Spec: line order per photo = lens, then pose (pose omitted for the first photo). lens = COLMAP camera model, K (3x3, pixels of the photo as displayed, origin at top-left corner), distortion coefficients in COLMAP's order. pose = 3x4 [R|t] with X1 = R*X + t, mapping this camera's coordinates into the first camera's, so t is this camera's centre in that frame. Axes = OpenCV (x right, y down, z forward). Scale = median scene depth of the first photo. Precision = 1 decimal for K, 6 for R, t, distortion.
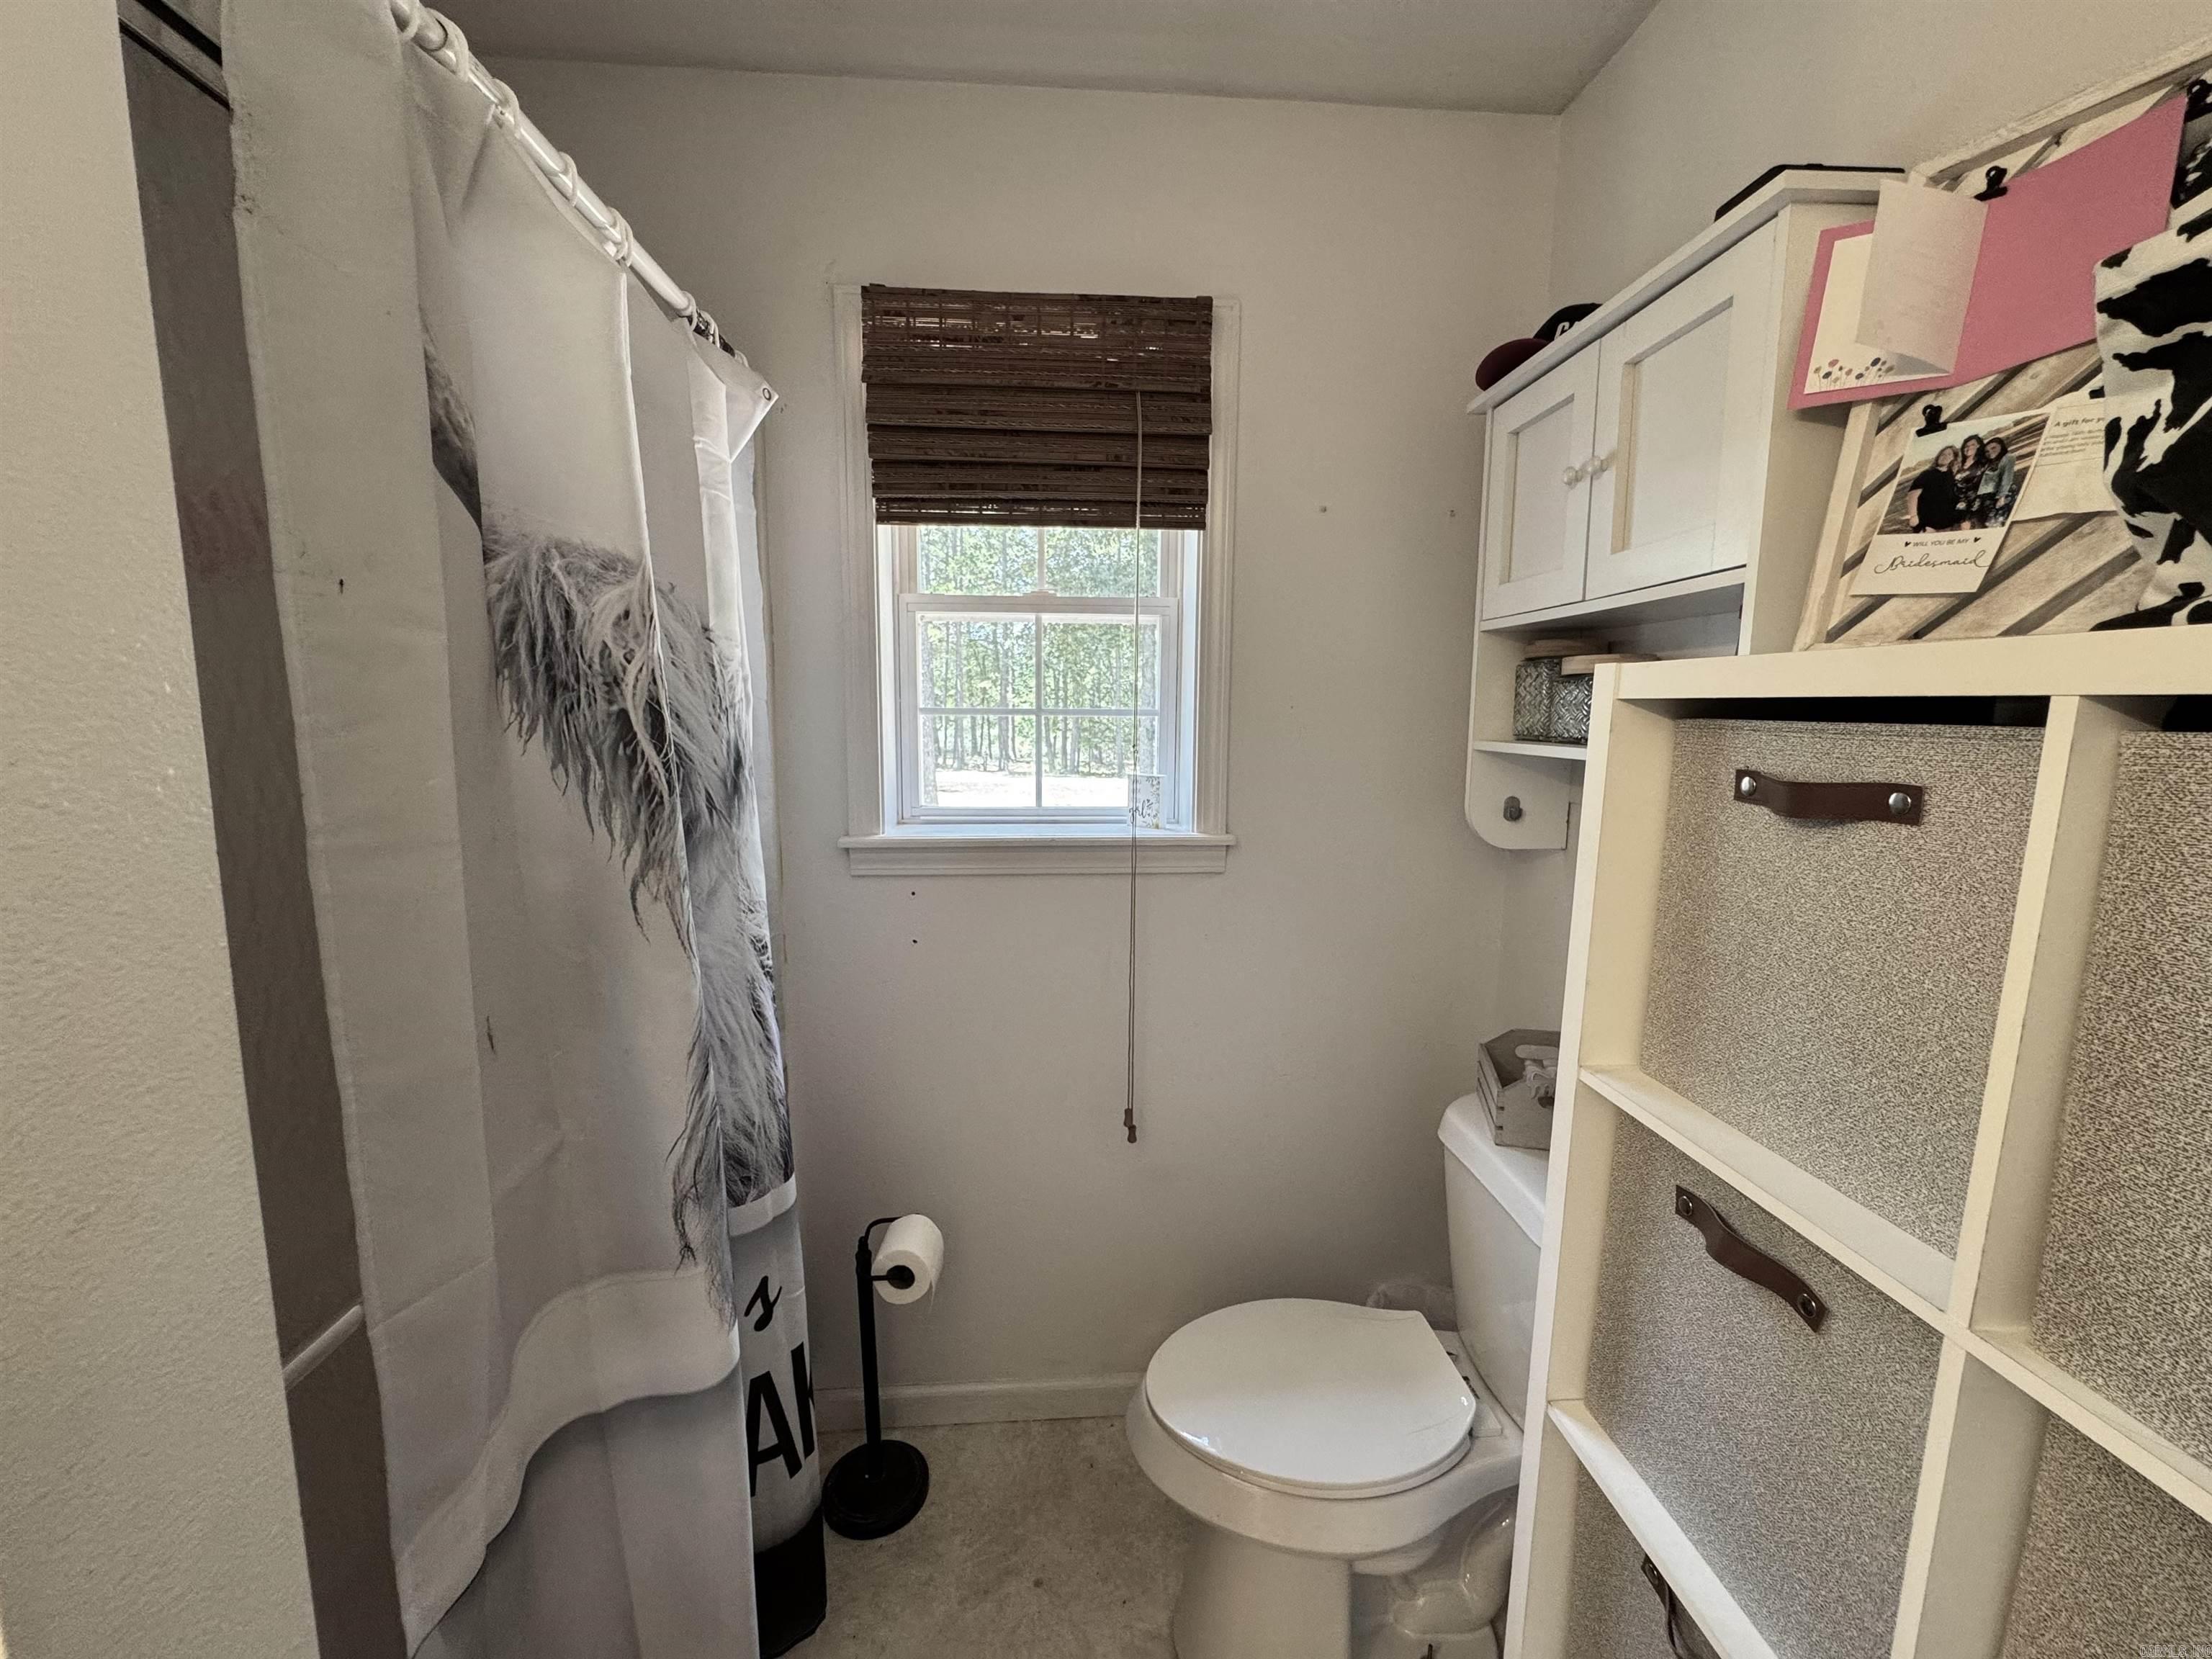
lens RADIAL K [[884.3, 0, 1101.4], [0, 884.3, 832.6], [0, 0, 1]] dist [-0.004369, 0.000540]
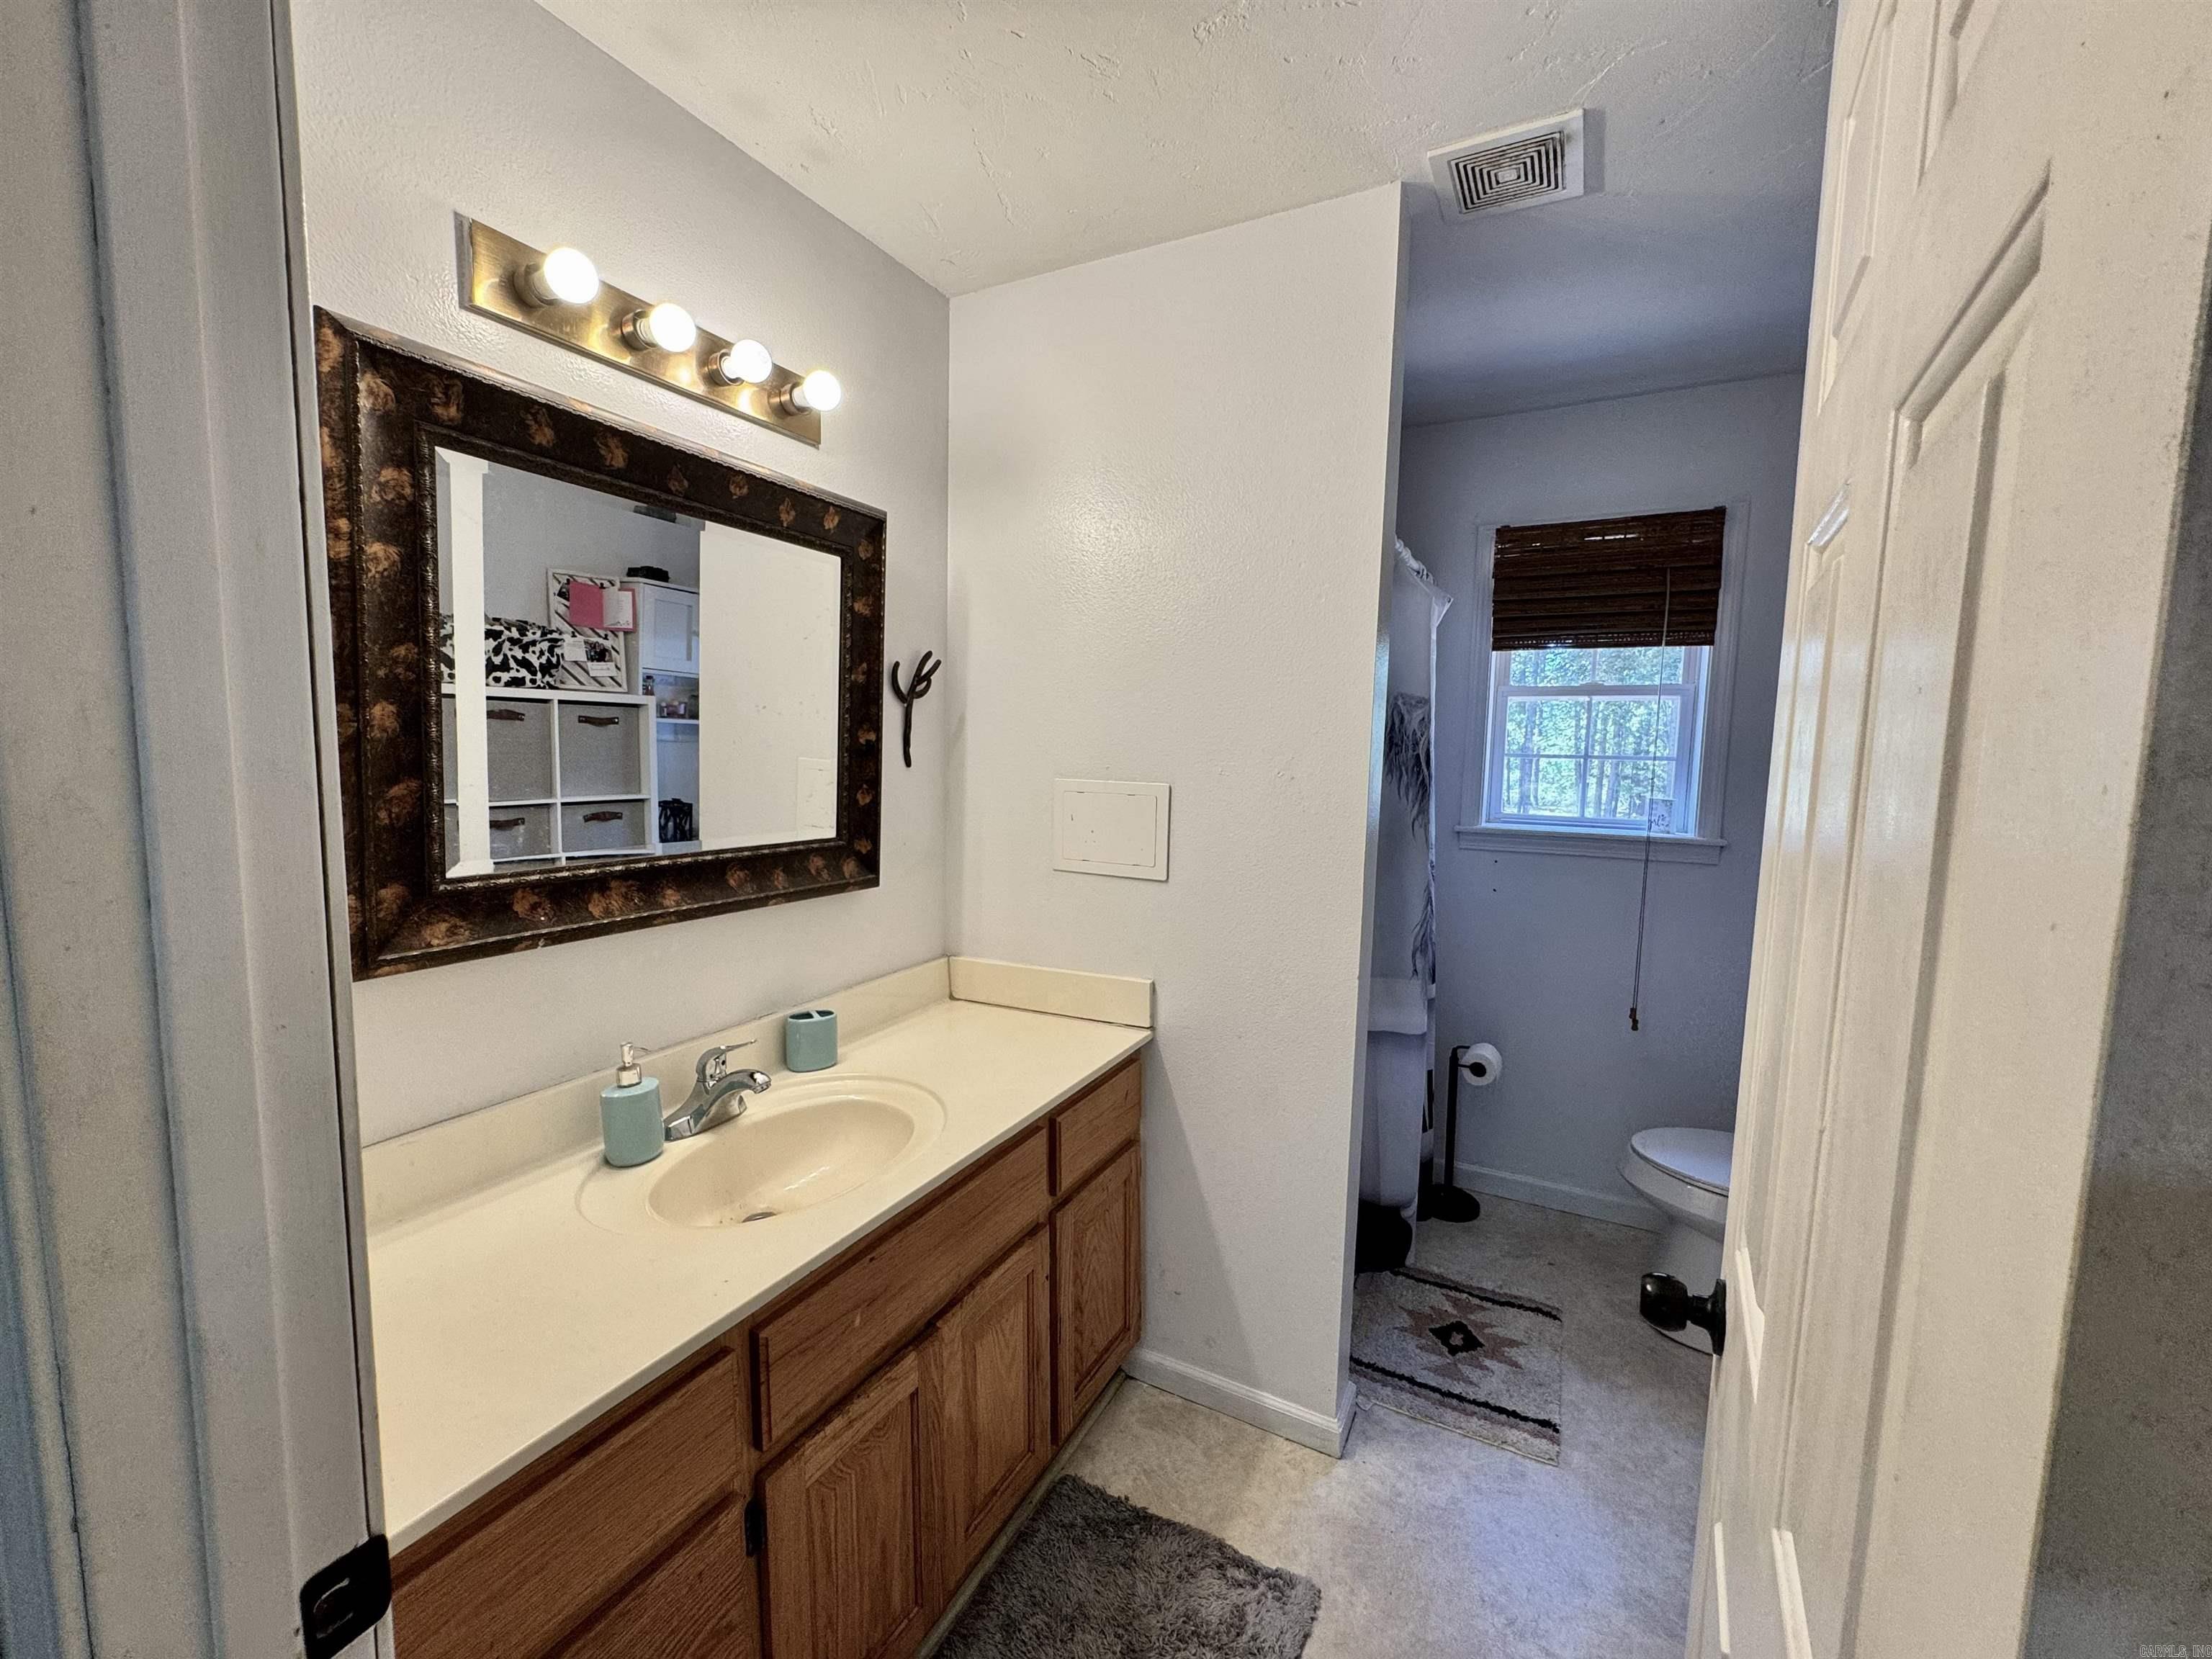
lens RADIAL K [[884.3, 0, 1100.3], [0, 884.3, 823.9], [0, 0, 1]] dist [-0.004369, 0.000540]
pose [[0.849344, 0.058497, -0.524588, 0.030746], [-0.087359, 0.995713, -0.030408, 0.119158], [0.520560, 0.071654, 0.850813, -0.885124]]
